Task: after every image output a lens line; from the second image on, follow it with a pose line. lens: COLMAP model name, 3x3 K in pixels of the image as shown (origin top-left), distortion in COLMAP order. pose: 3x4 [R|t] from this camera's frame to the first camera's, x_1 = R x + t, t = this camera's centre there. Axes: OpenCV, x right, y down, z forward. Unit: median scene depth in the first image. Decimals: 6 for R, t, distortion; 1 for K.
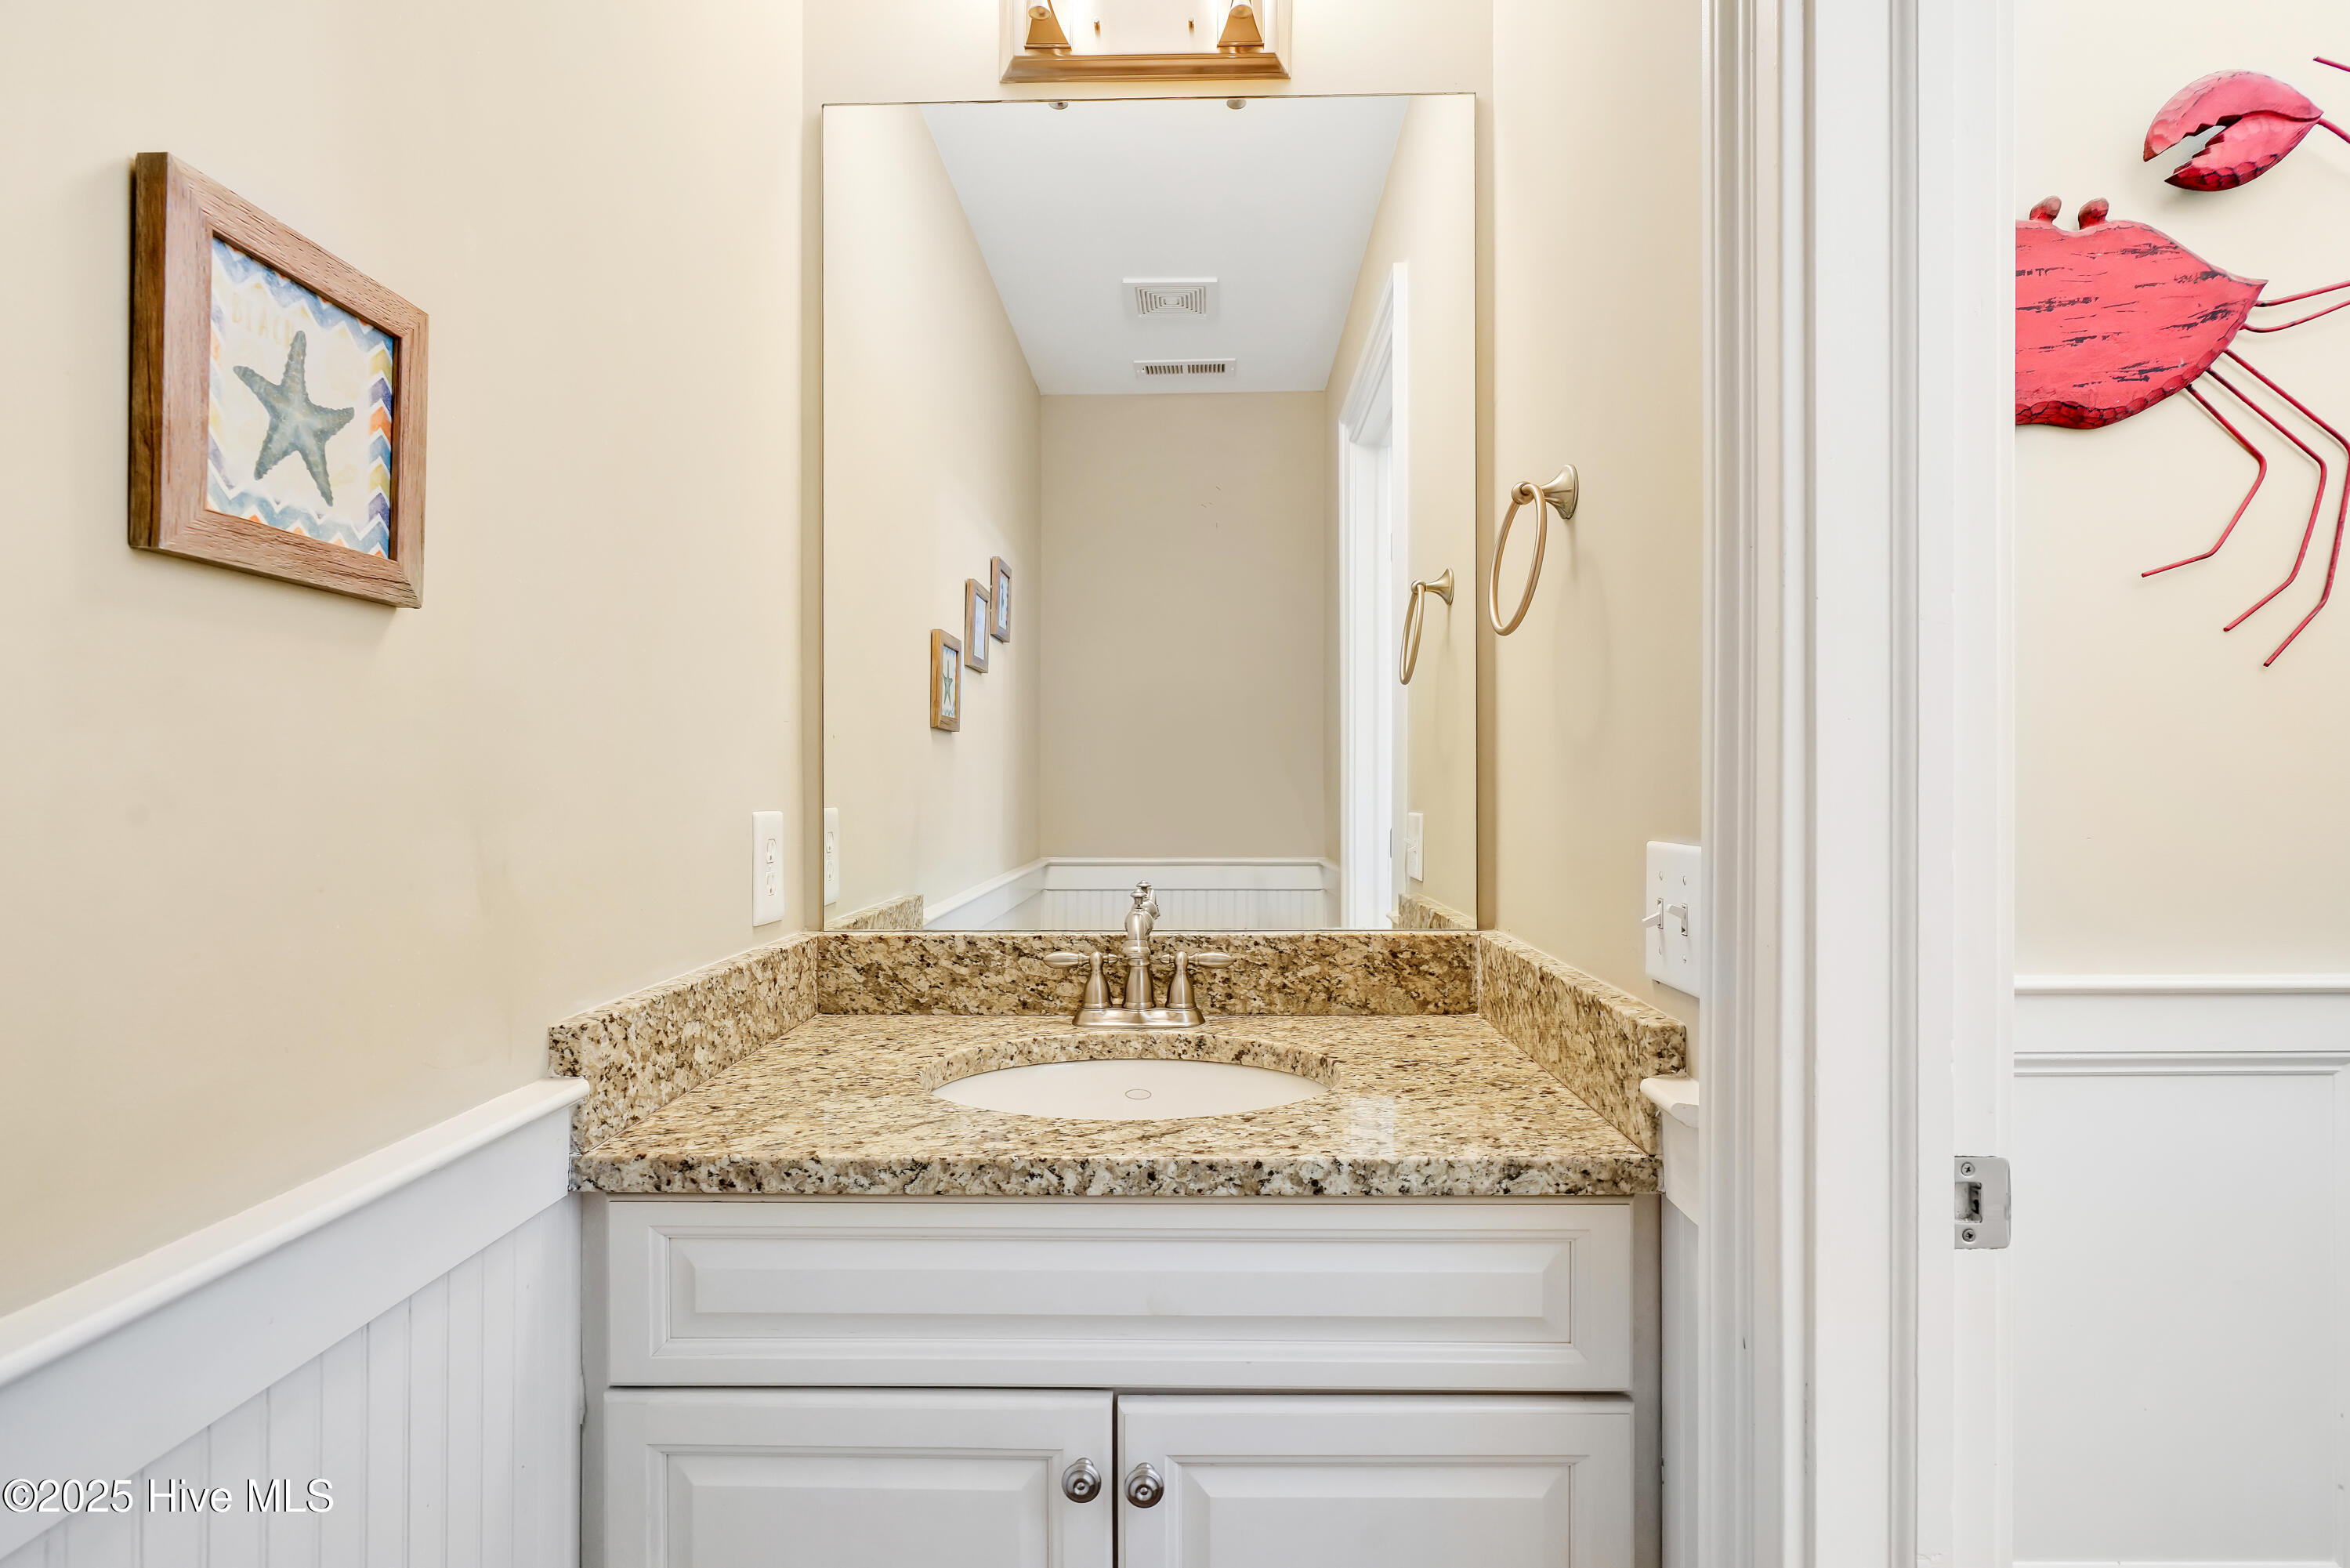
lens RADIAL K [[1127.8, 0, 1177.0], [0, 1127.8, 777.8], [0, 0, 1]] dist [-0.008207, 0.000525]
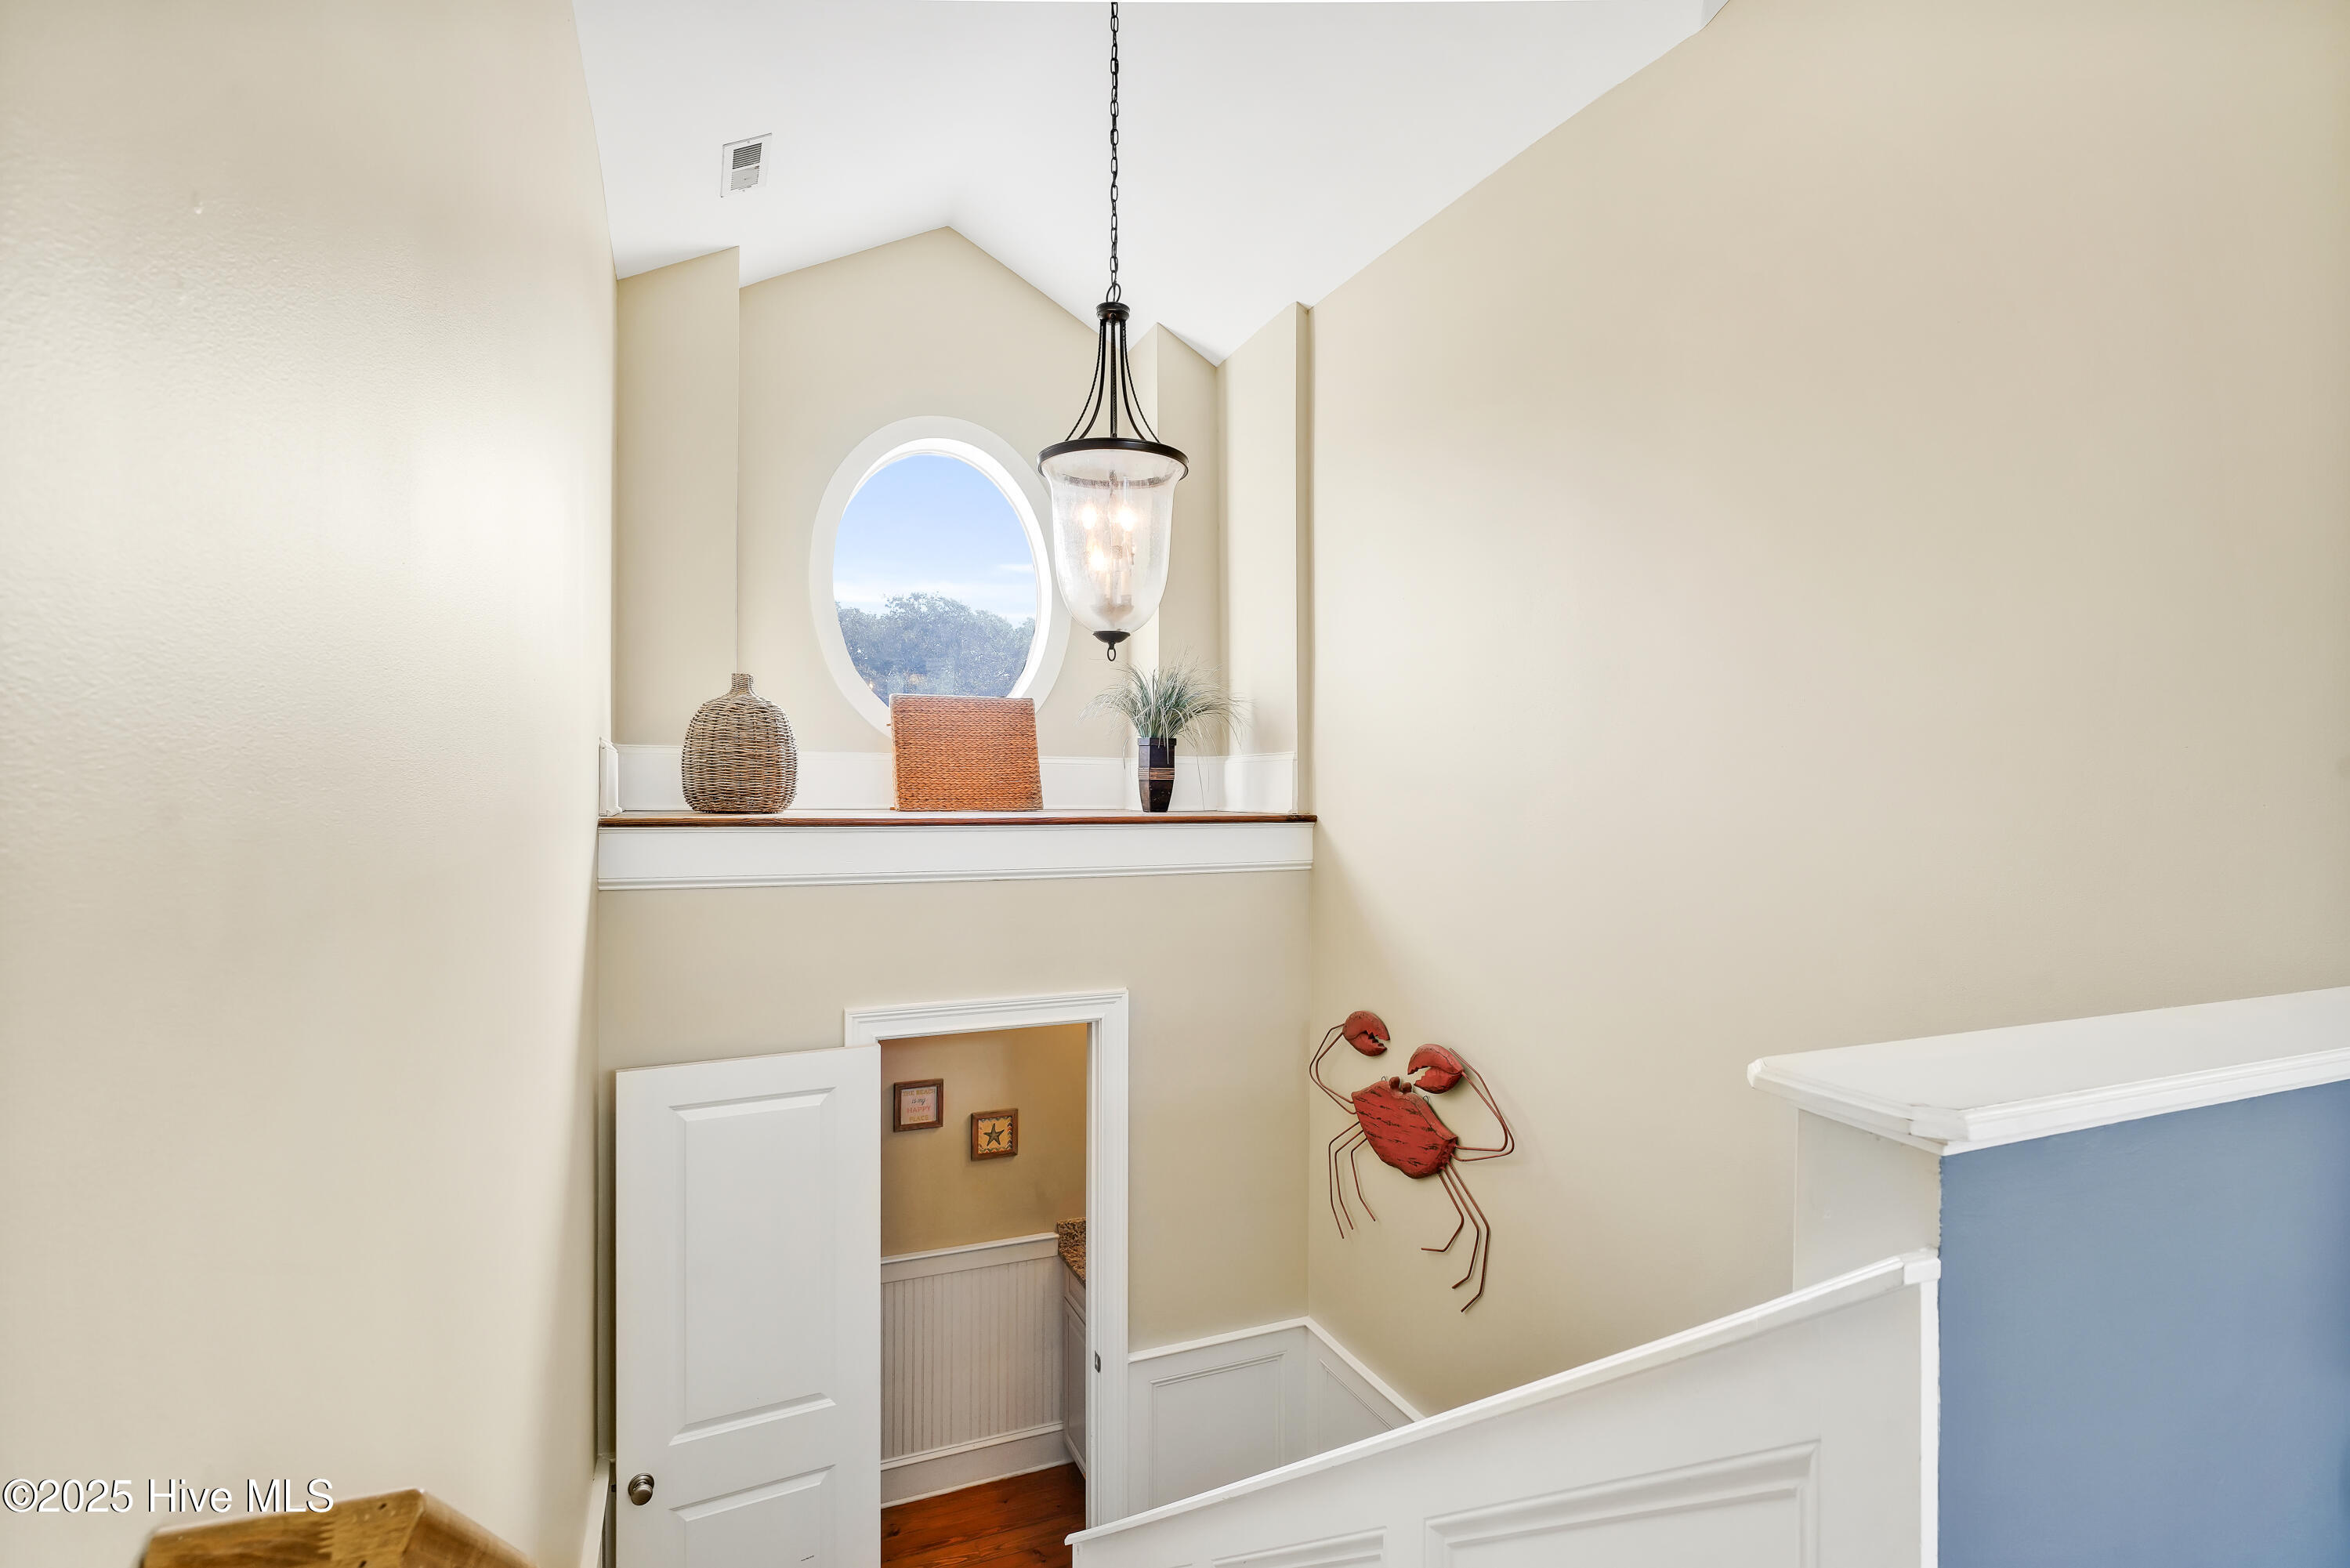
lens RADIAL K [[1127.8, 0, 1177.1], [0, 1127.8, 796.6], [0, 0, 1]] dist [-0.008207, 0.000525]
pose [[0.398649, 0.011086, -0.917037, 5.346173], [-0.001994, 0.999935, 0.011221, -2.195342], [0.917101, -0.002645, 0.398645, -0.674048]]
